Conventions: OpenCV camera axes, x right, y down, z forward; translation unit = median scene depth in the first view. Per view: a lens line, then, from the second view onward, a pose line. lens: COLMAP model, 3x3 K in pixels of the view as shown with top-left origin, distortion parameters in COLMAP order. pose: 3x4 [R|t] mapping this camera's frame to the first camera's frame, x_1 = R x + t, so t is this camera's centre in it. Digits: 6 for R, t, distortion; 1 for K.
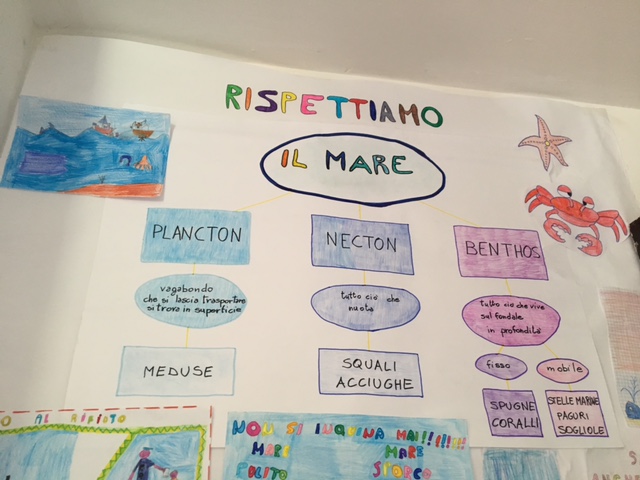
lens RADIAL K [[537.9, 0, 314.9], [0, 537.9, 237.6], [0, 0, 1]] dist [0.026992, -0.076425]
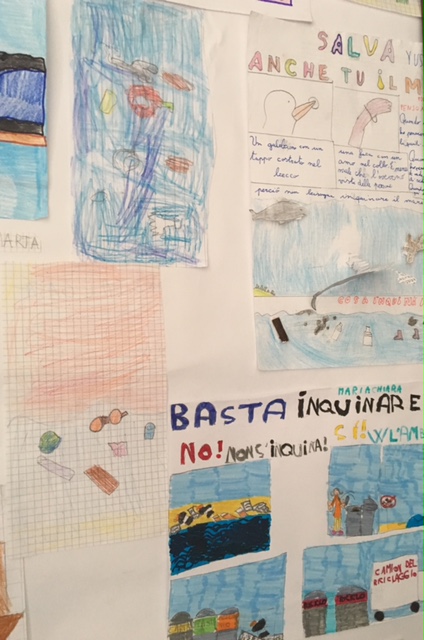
lens RADIAL K [[536.5, 0, 214.5], [0, 536.5, 320.2], [0, 0, 1]] dist [0.020247, -0.036228]
pose [[0.989501, -0.008387, 0.144283, 0.386715], [-0.063716, 0.870747, 0.487585, 0.424180], [-0.129723, -0.491659, 0.861071, 0.285332]]
